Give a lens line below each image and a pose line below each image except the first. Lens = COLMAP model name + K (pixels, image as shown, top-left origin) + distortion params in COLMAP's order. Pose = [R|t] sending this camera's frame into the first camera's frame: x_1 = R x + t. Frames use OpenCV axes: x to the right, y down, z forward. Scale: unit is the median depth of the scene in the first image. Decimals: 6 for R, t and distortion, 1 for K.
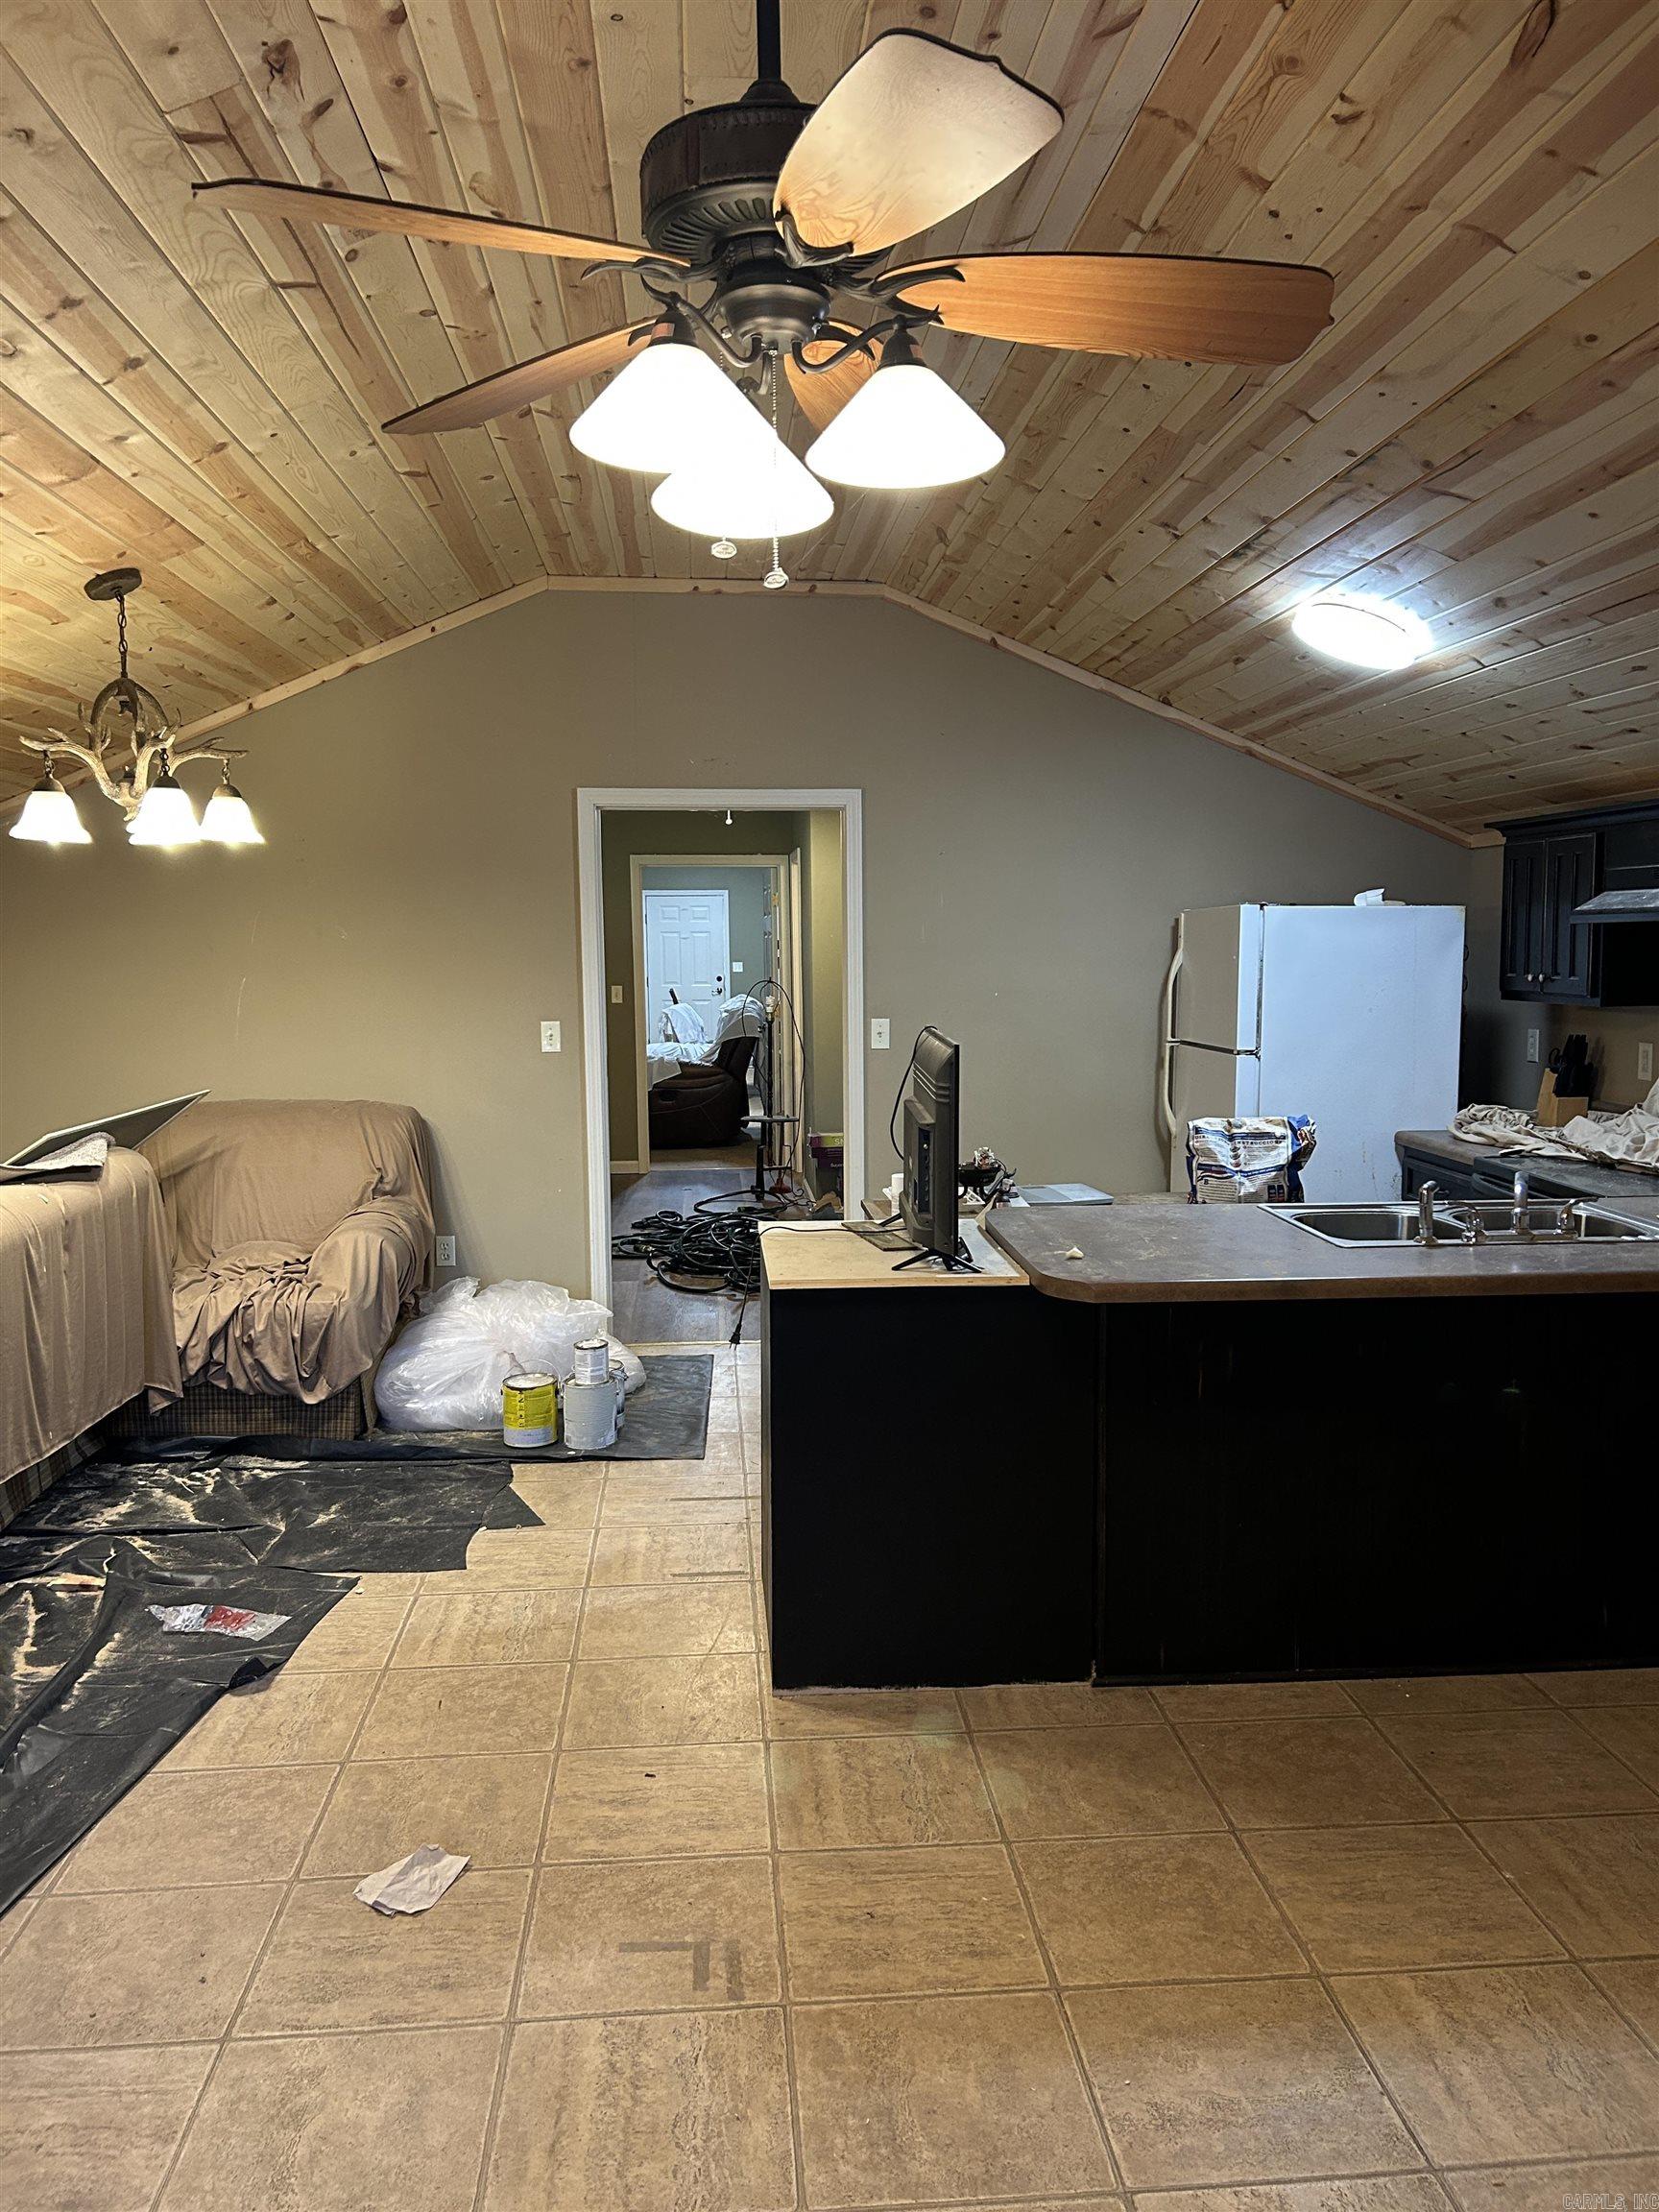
lens RADIAL K [[1665.3, 0, 830.5], [0, 1665.3, 1108.0], [0, 0, 1]] dist [0.028713, -0.015032]
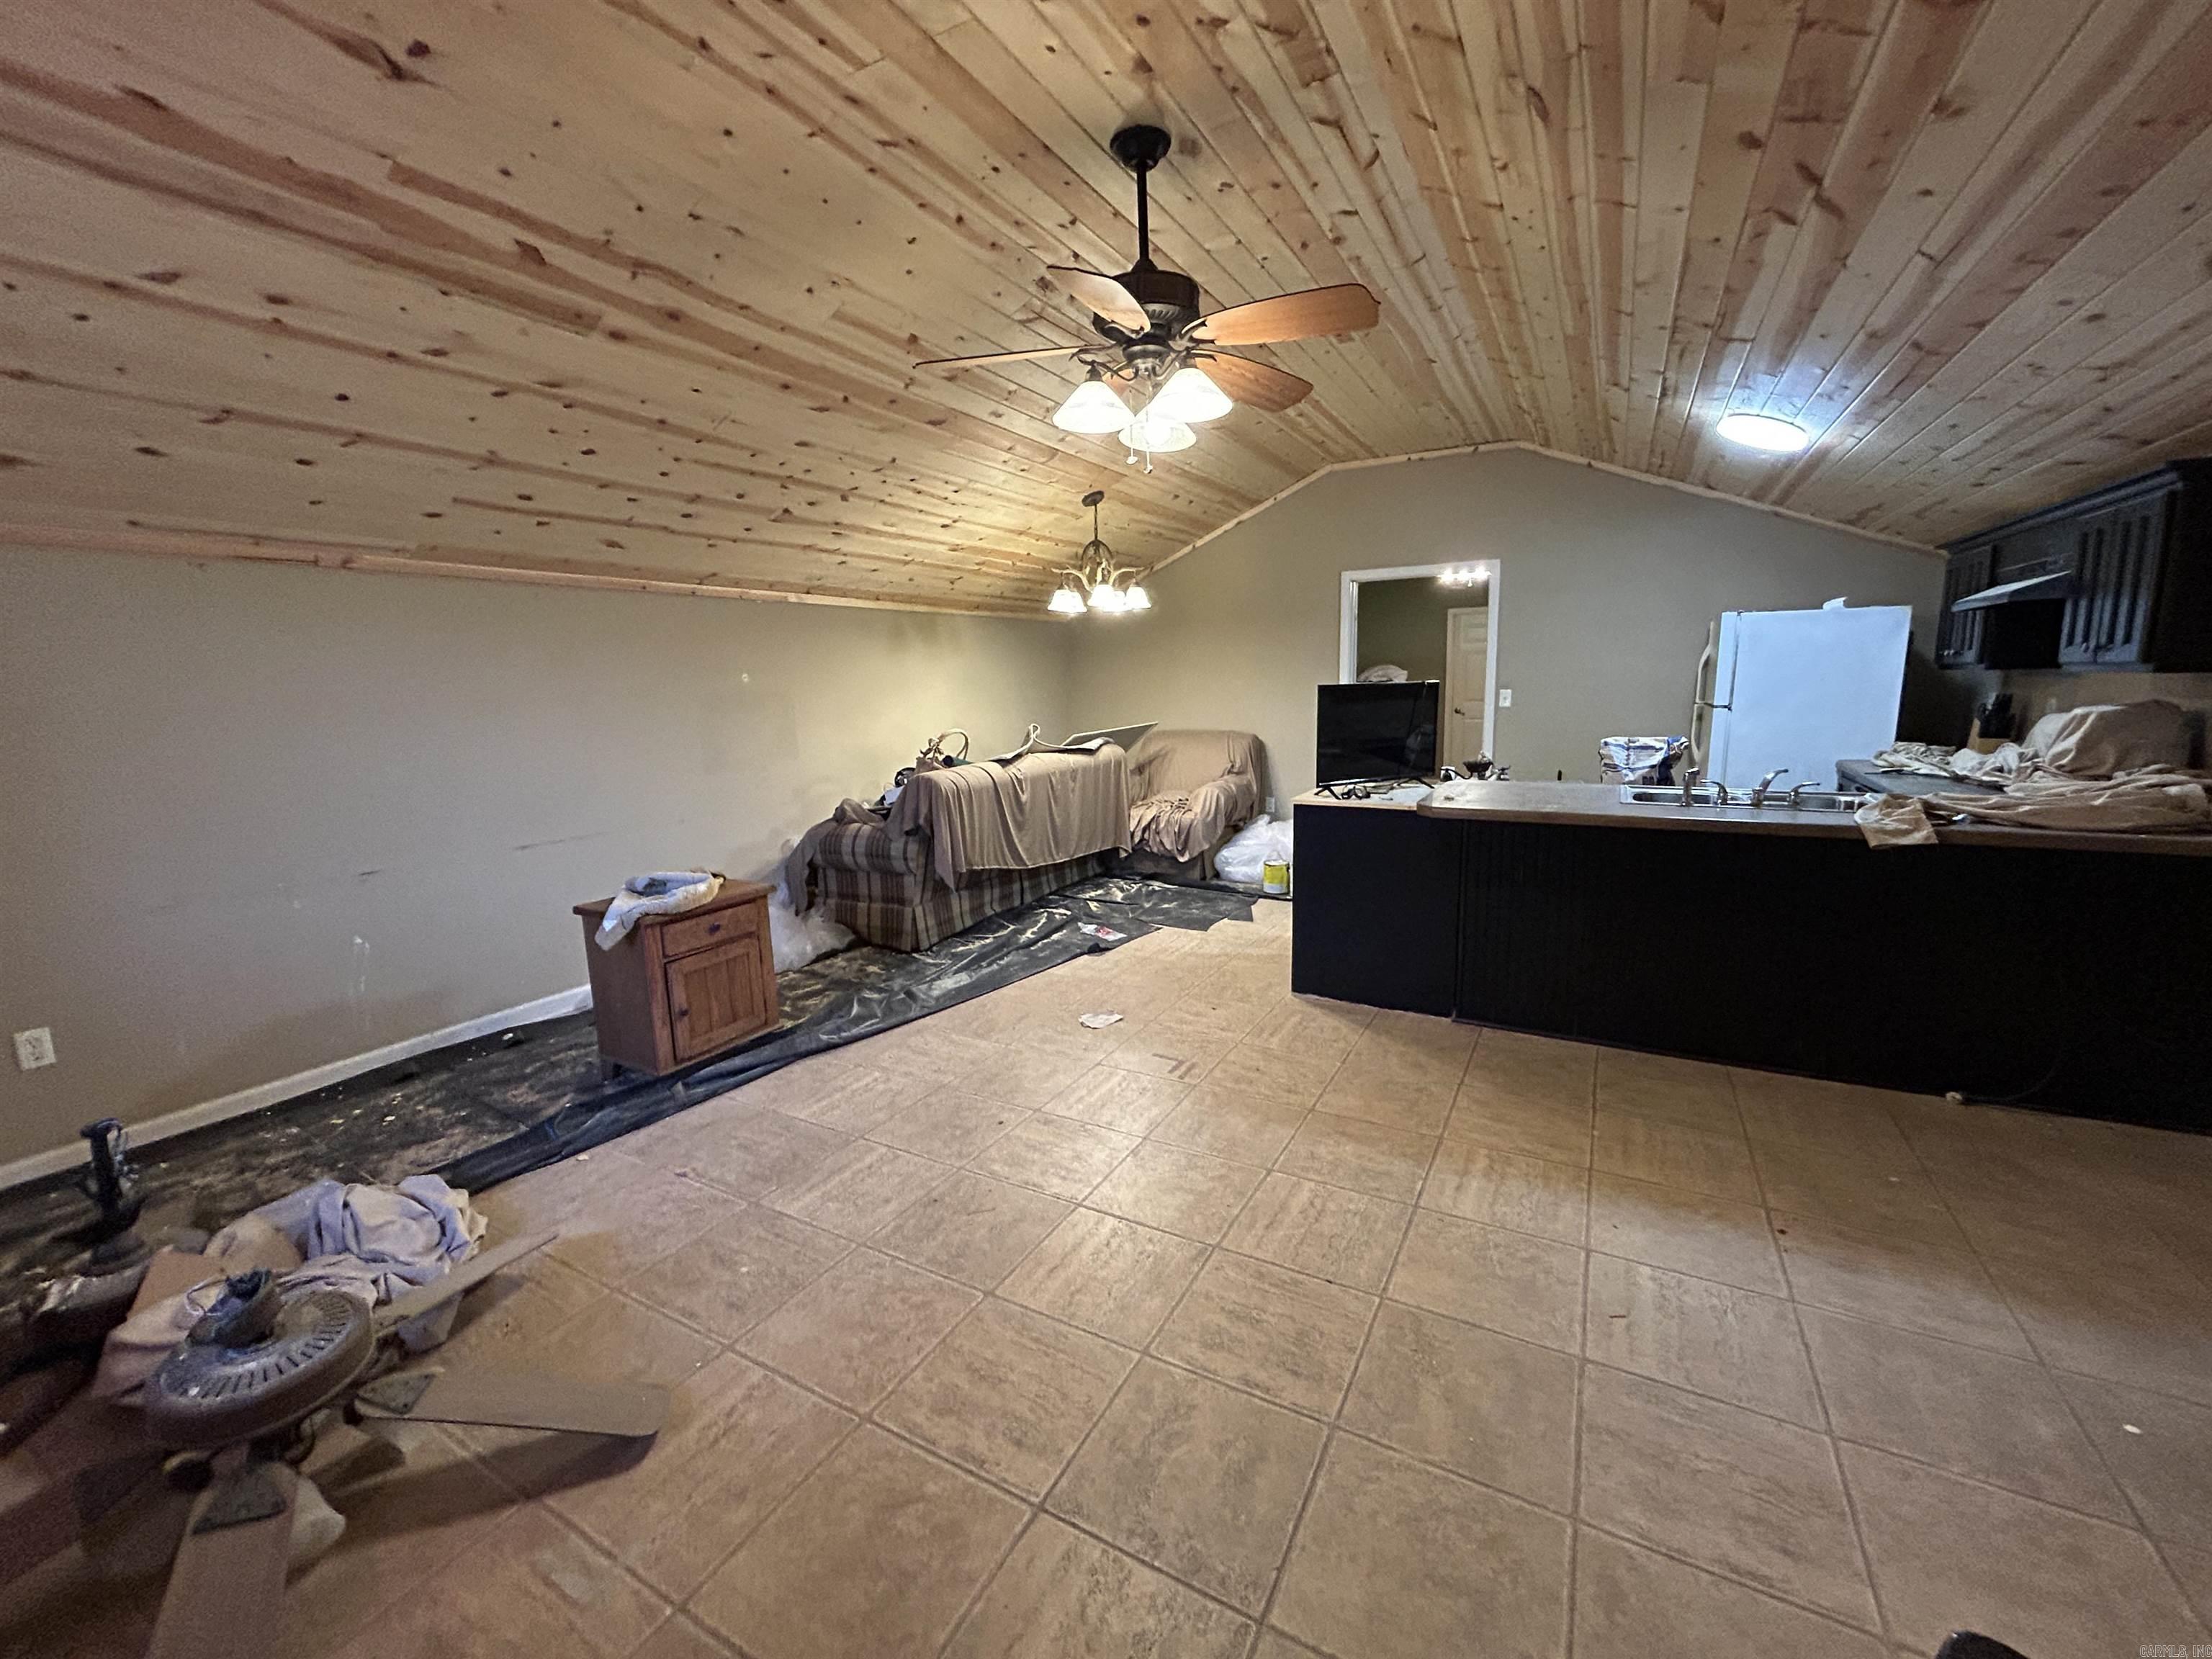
lens RADIAL K [[895.0, 0, 1107.0], [0, 895.0, 826.8], [0, 0, 1]] dist [0.001223, -0.000016]
pose [[0.831302, 0.076721, -0.550500, 0.296128], [-0.037835, 0.995941, 0.081667, 0.041241], [0.554531, -0.047061, 0.830831, -0.055987]]
